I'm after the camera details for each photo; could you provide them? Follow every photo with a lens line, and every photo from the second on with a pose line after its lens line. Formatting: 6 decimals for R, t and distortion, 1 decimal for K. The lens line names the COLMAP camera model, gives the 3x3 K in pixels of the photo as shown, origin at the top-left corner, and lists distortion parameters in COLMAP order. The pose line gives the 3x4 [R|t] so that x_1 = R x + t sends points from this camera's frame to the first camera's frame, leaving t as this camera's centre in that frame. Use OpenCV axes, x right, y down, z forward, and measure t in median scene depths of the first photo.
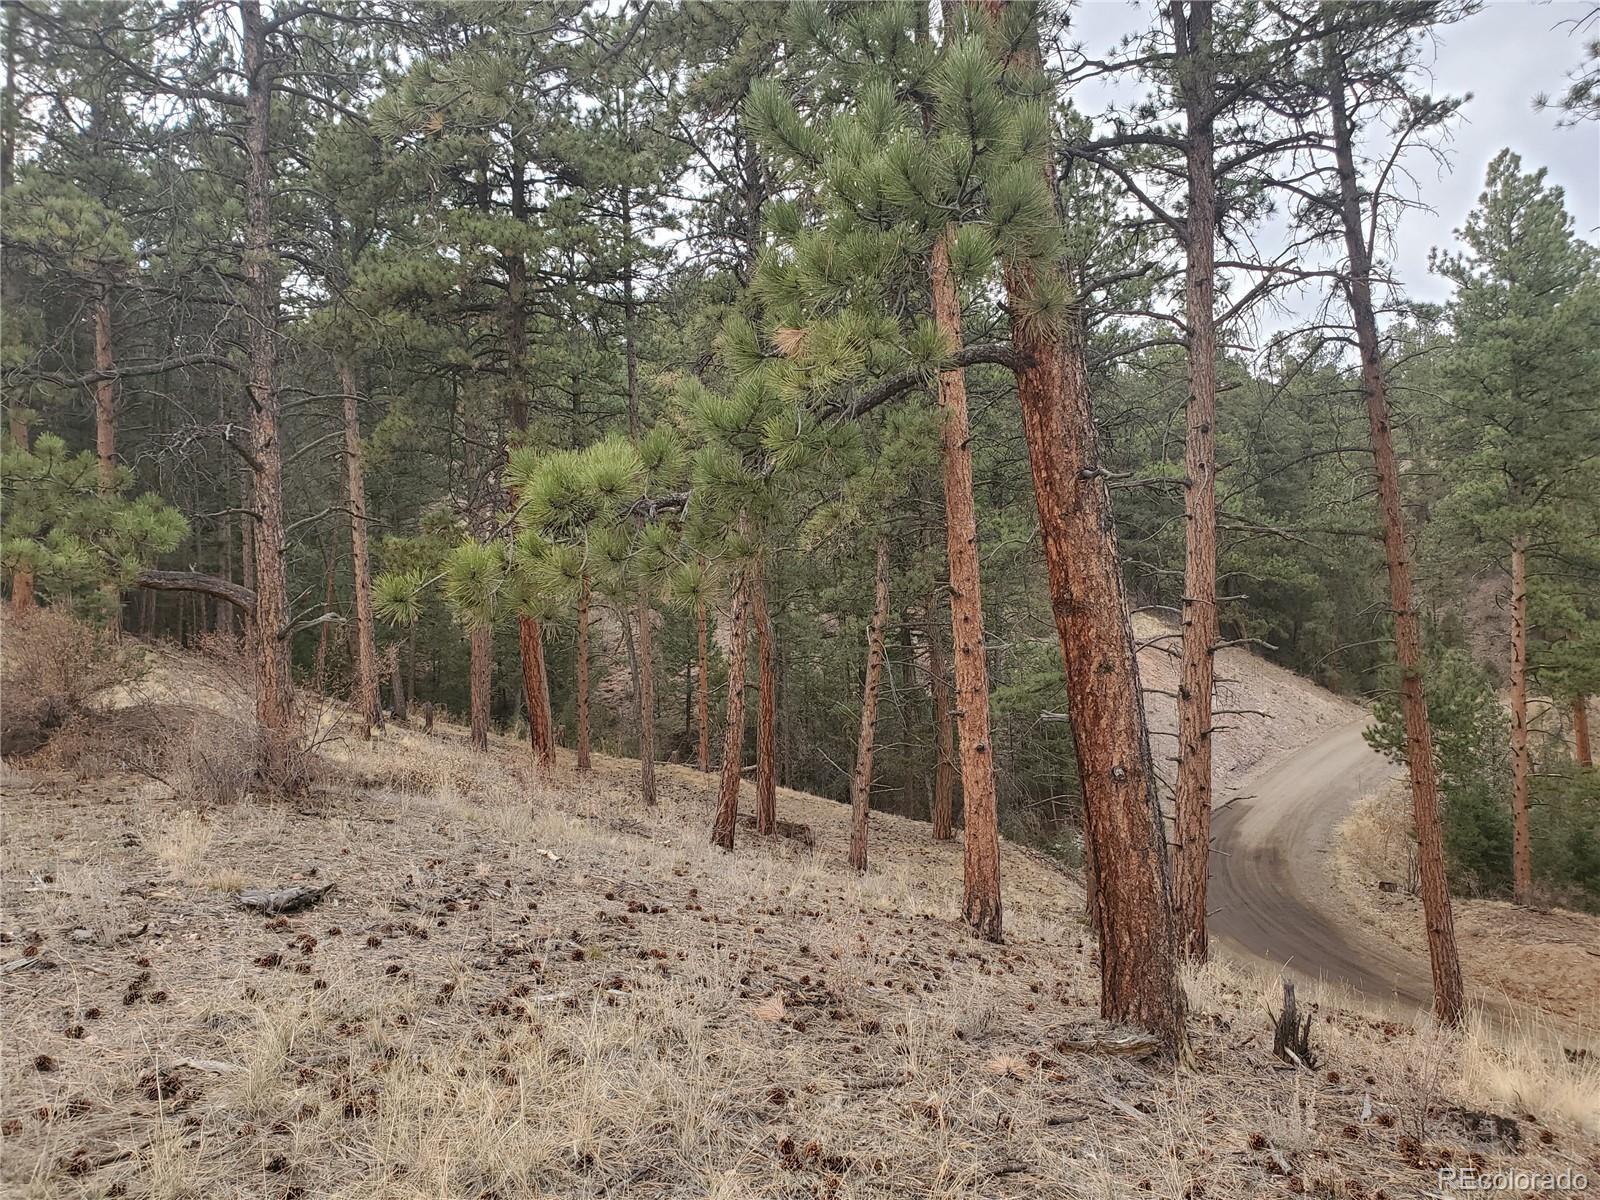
lens RADIAL K [[1218.8, 0, 808.8], [0, 1218.8, 621.7], [0, 0, 1]] dist [0.036130, -0.033225]
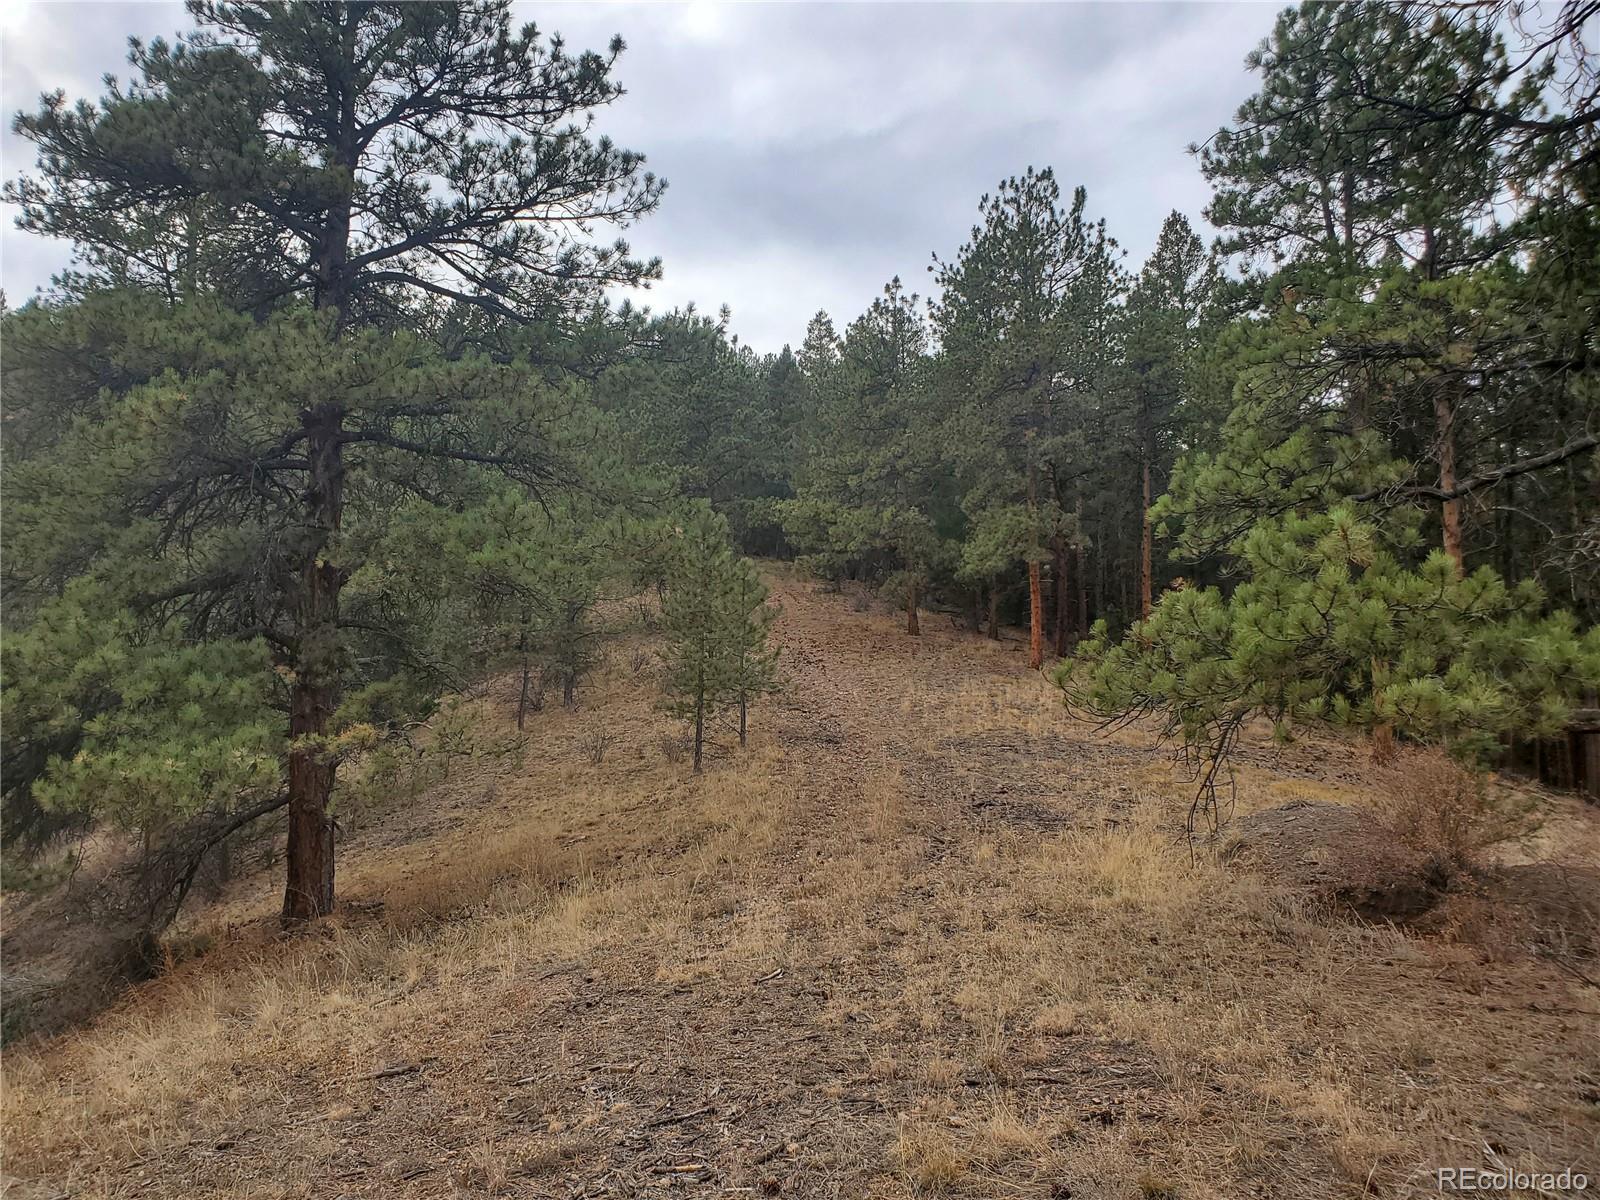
lens RADIAL K [[1218.8, 0, 808.8], [0, 1218.8, 621.7], [0, 0, 1]] dist [0.036130, -0.033225]
pose [[0.544652, -0.086637, -0.834175, -0.104490], [0.000636, 0.994692, -0.102894, -0.012904], [0.838662, 0.055511, 0.541816, 0.125275]]
